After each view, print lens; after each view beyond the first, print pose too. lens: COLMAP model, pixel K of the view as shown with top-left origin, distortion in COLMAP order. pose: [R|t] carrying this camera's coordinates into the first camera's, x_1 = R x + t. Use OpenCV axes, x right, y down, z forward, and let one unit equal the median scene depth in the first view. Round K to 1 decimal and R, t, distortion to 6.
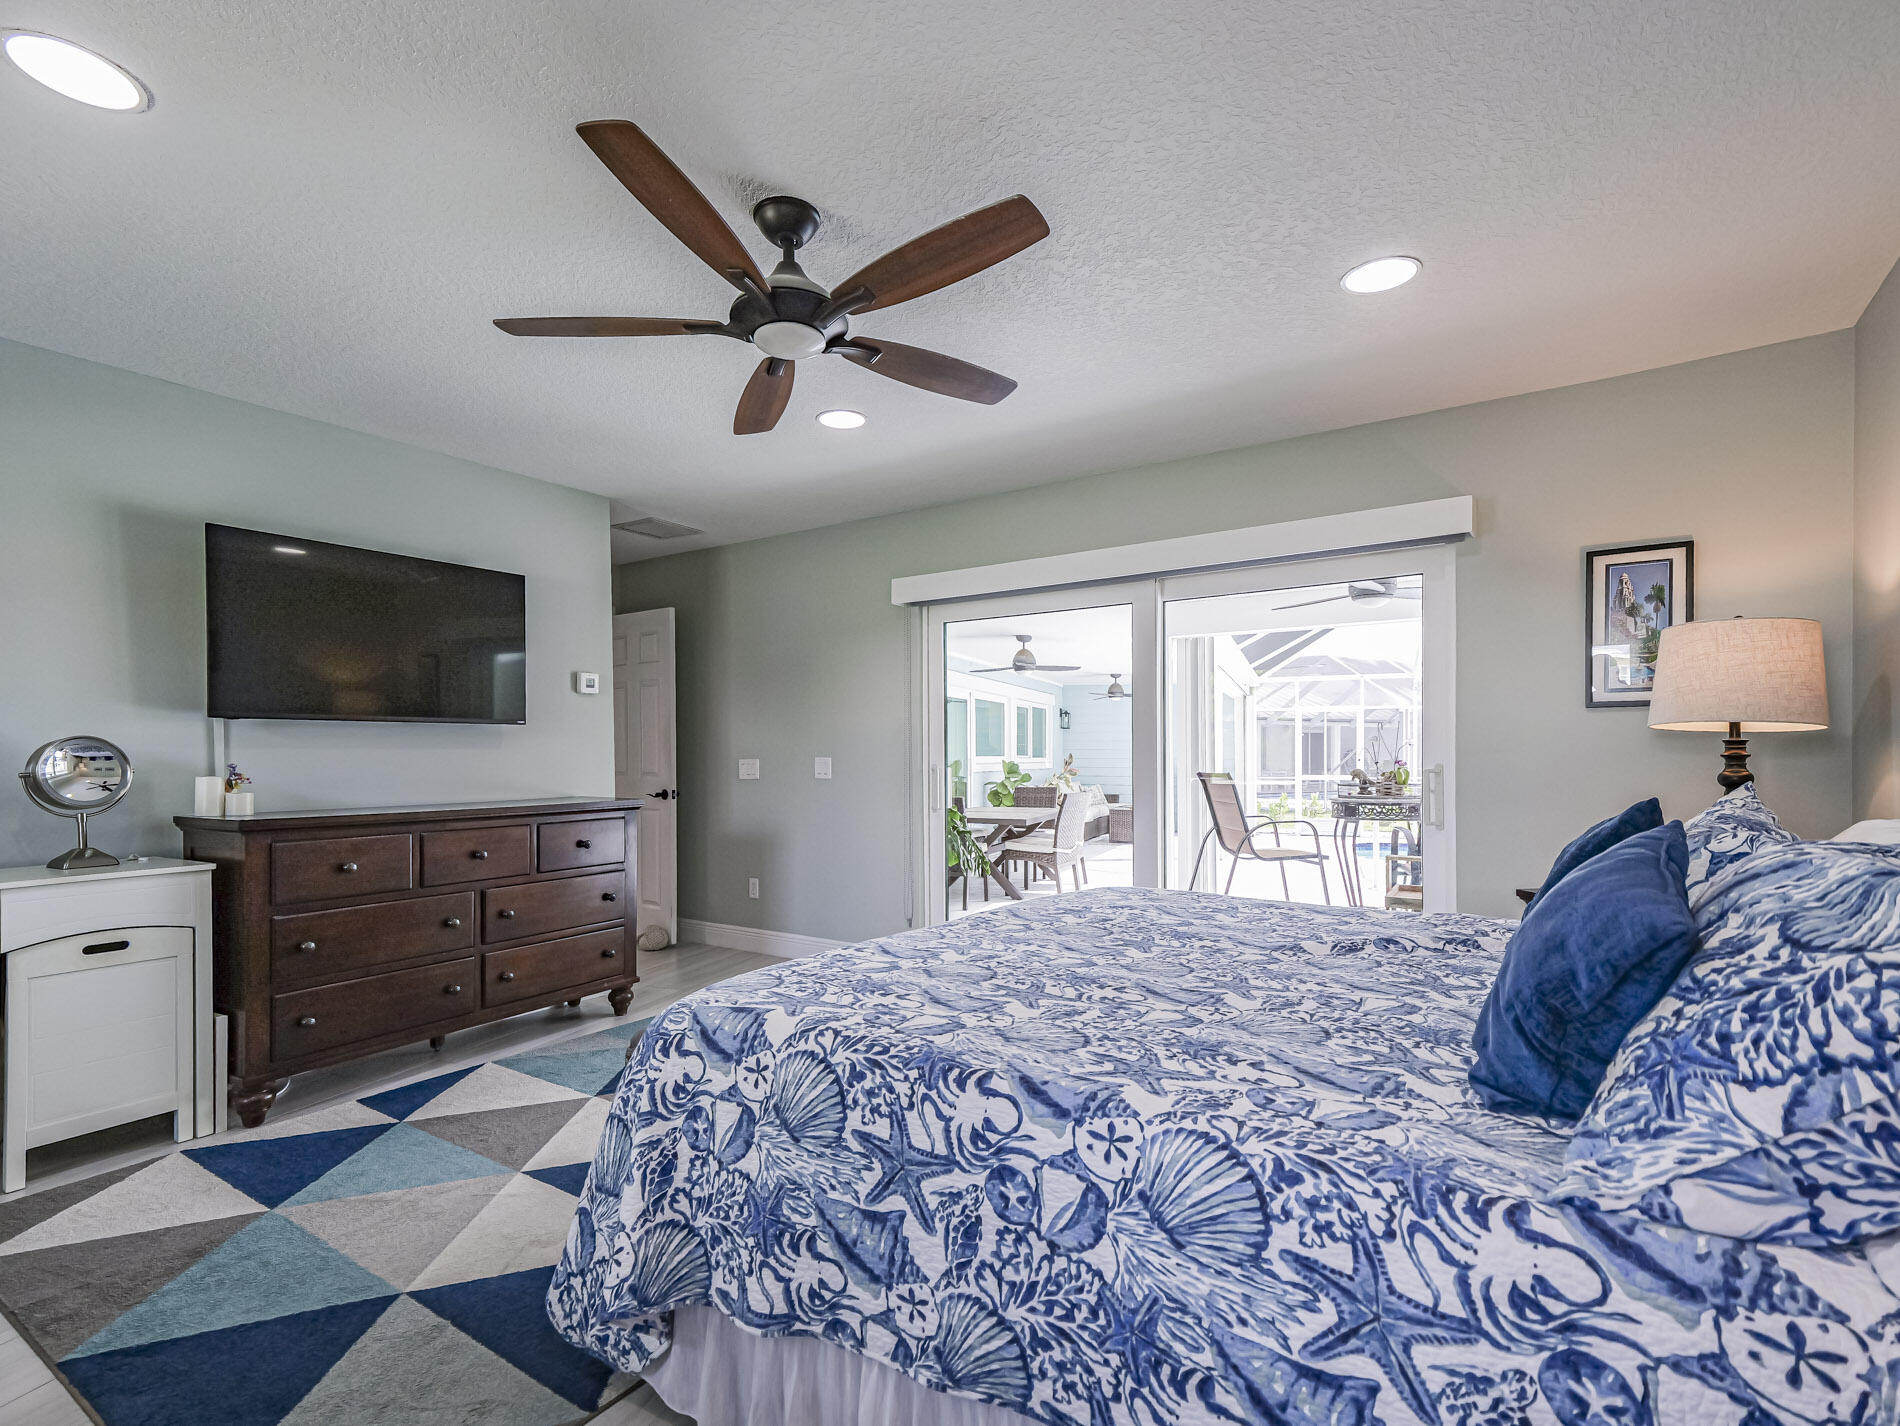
lens RADIAL K [[924.8, 0, 936.4], [0, 924.8, 717.1], [0, 0, 1]] dist [0.000327, 0.000048]
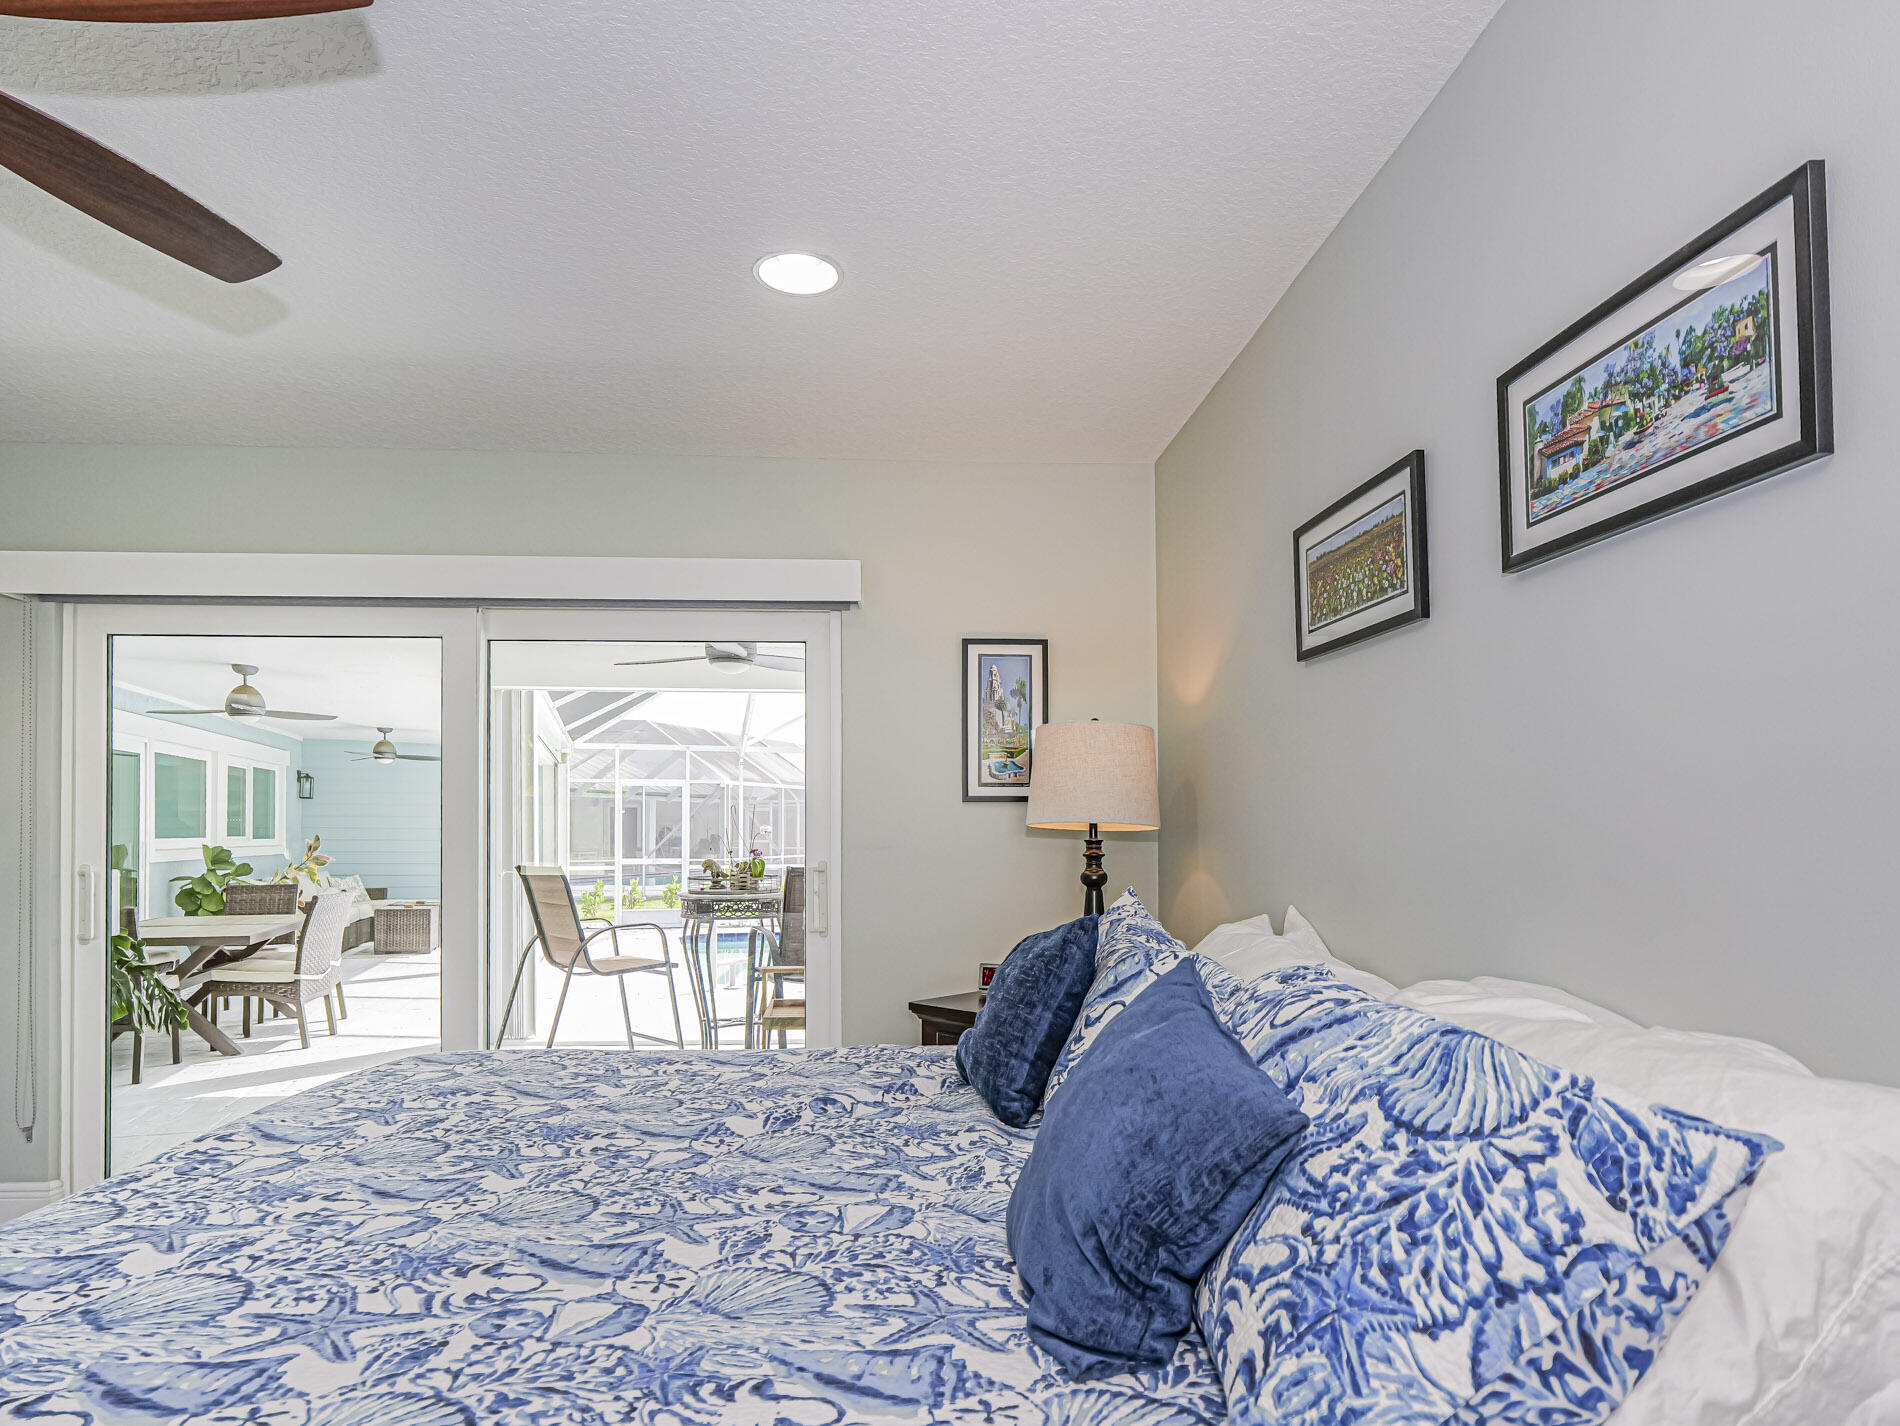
lens RADIAL K [[1090.6, 0, 953.4], [0, 1090.6, 807.9], [0, 0, 1]] dist [-0.000017, 0.000155]
pose [[0.779123, 0.015964, 0.626668, -0.022092], [-0.027332, 0.999590, 0.008517, -0.025765], [-0.626275, -0.023764, 0.779240, 0.248200]]
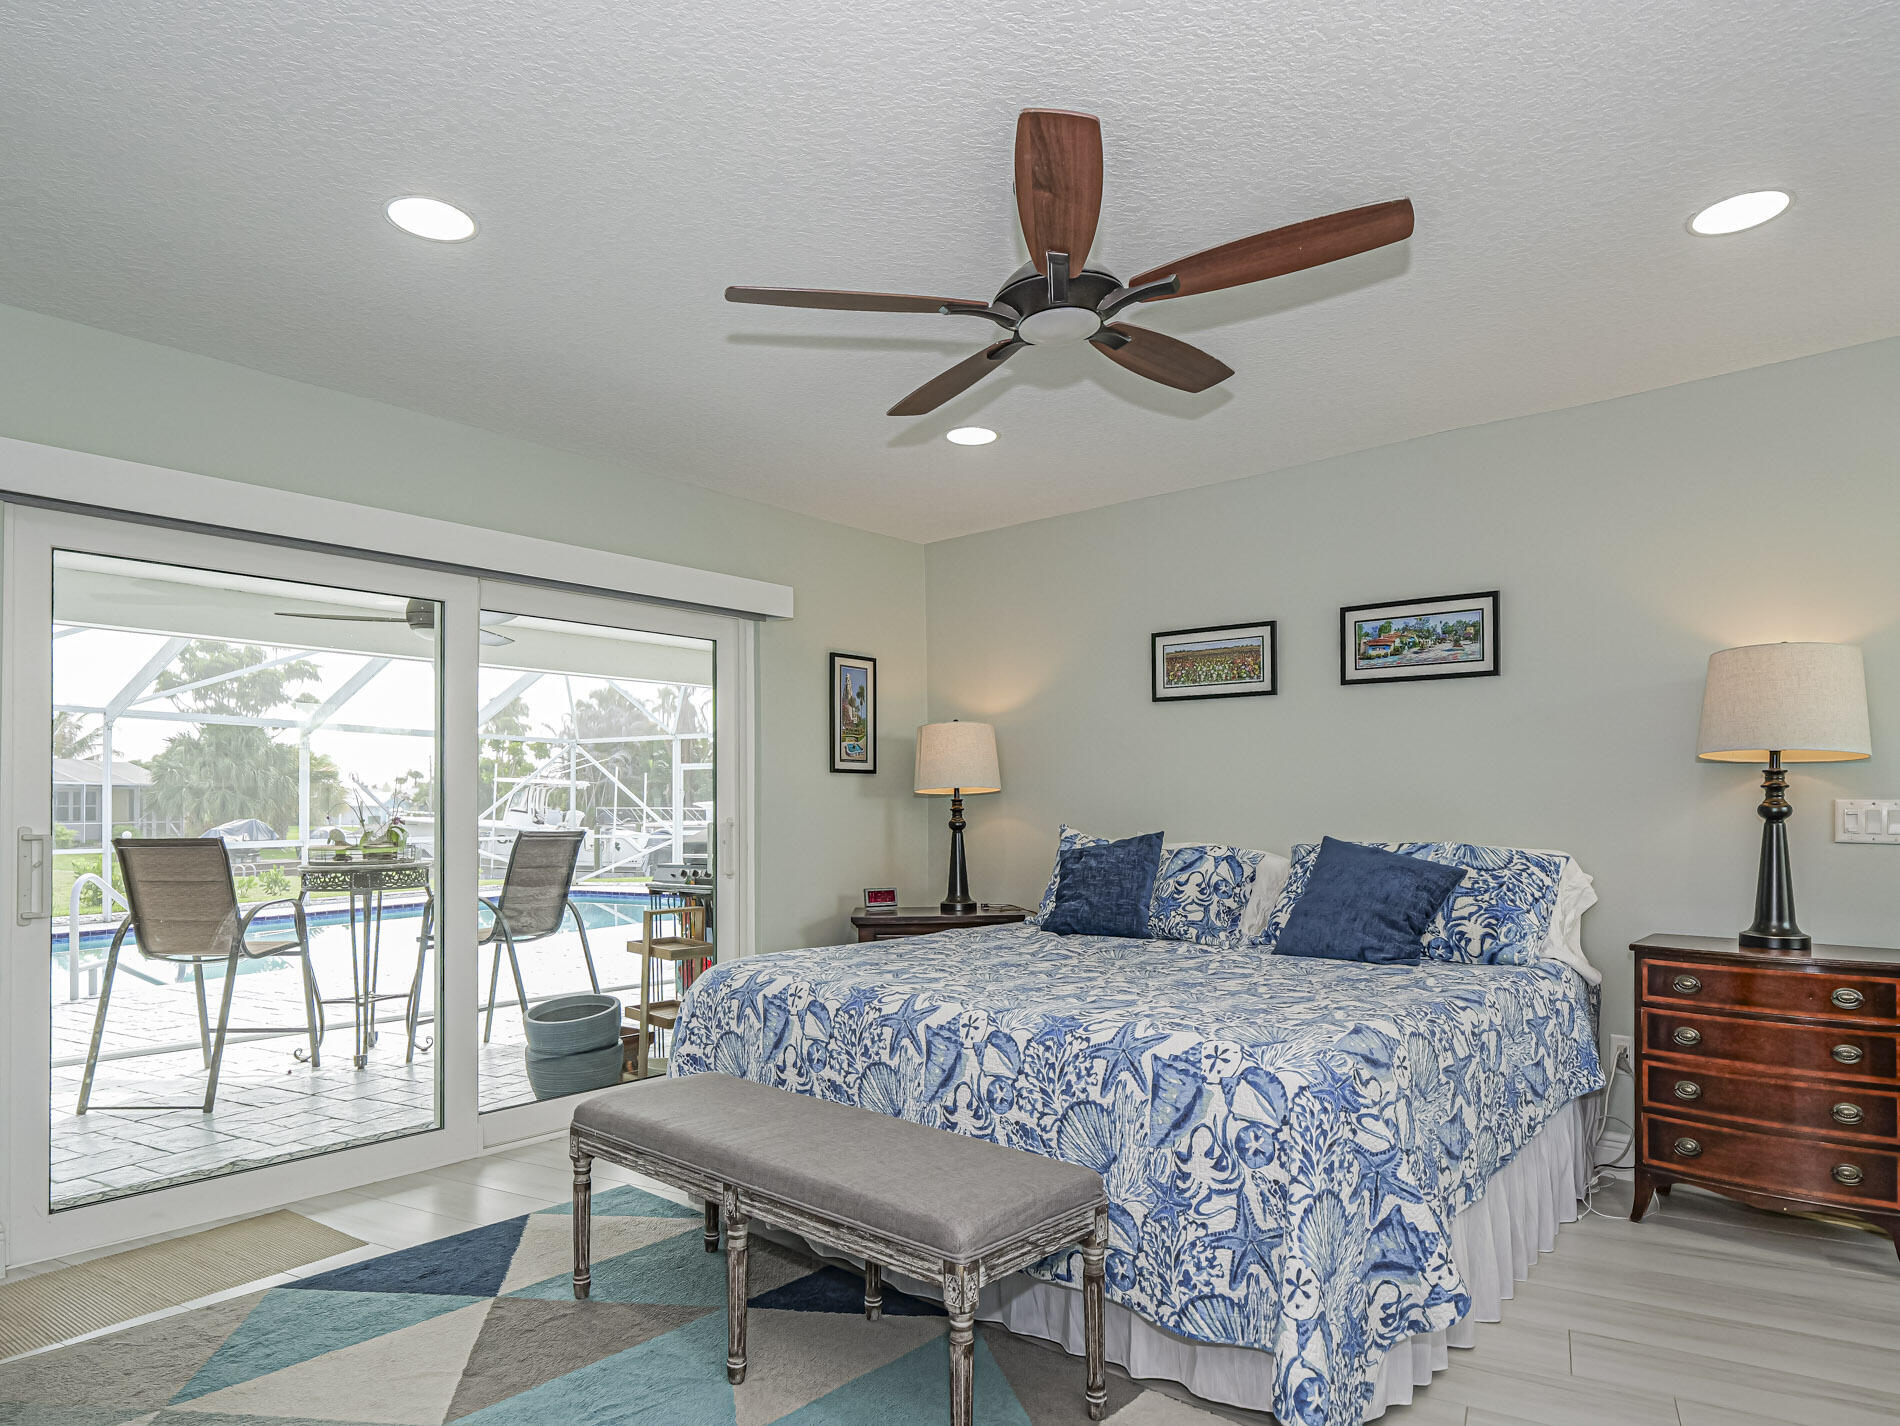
lens RADIAL K [[1097.9, 0, 947.6], [0, 1097.9, 789.9], [0, 0, 1]] dist [0.016054, -0.000080]
pose [[0.102678, 0.021036, 0.994492, -1.675152], [-0.035513, 0.999217, -0.017469, 0.074265], [-0.994081, -0.033523, 0.103344, 1.388393]]
